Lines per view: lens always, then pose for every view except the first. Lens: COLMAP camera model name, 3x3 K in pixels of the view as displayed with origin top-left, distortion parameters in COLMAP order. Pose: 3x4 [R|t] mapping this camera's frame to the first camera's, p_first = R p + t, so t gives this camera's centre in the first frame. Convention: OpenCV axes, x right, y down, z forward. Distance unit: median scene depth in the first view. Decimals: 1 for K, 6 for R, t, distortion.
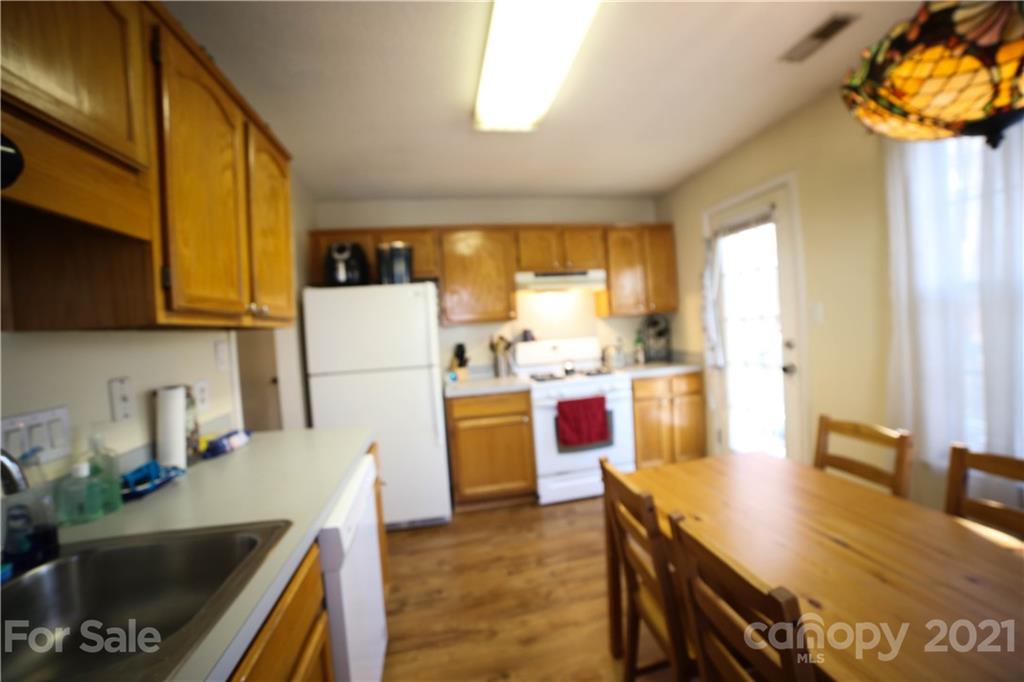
lens RADIAL K [[415.1, 0, 522.7], [0, 415.1, 336.0], [0, 0, 1]] dist [-0.111879, 0.037549]
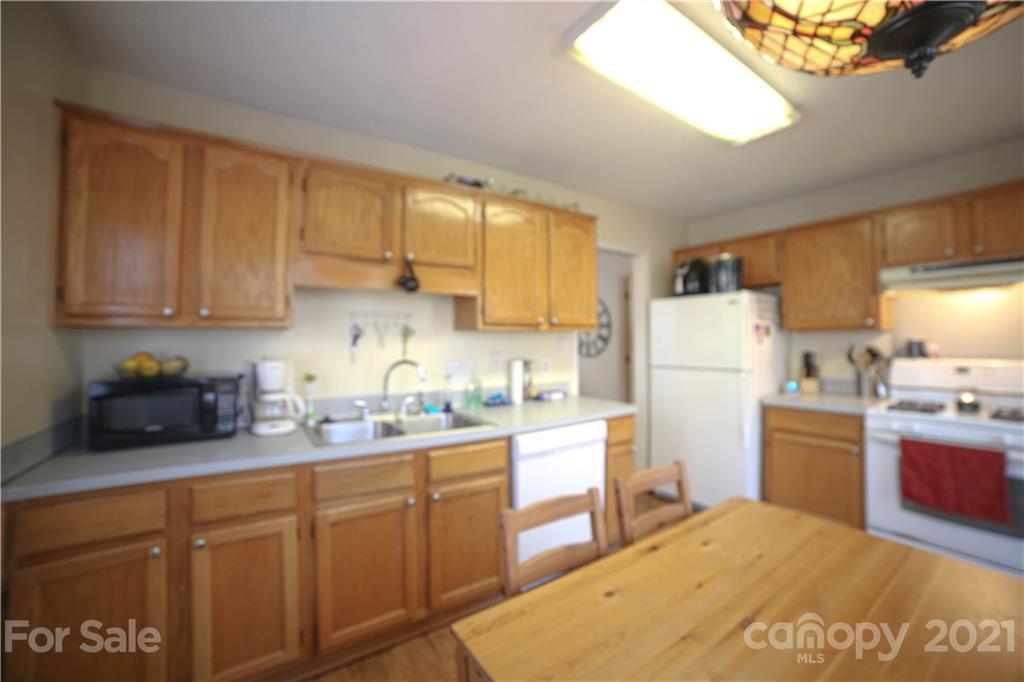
lens RADIAL K [[415.1, 0, 522.7], [0, 415.1, 336.0], [0, 0, 1]] dist [-0.111879, 0.037549]
pose [[0.409441, 0.049714, -0.910981, 0.443602], [-0.039694, 0.998539, 0.036652, -0.028800], [0.911473, 0.021153, 0.410816, 0.069845]]
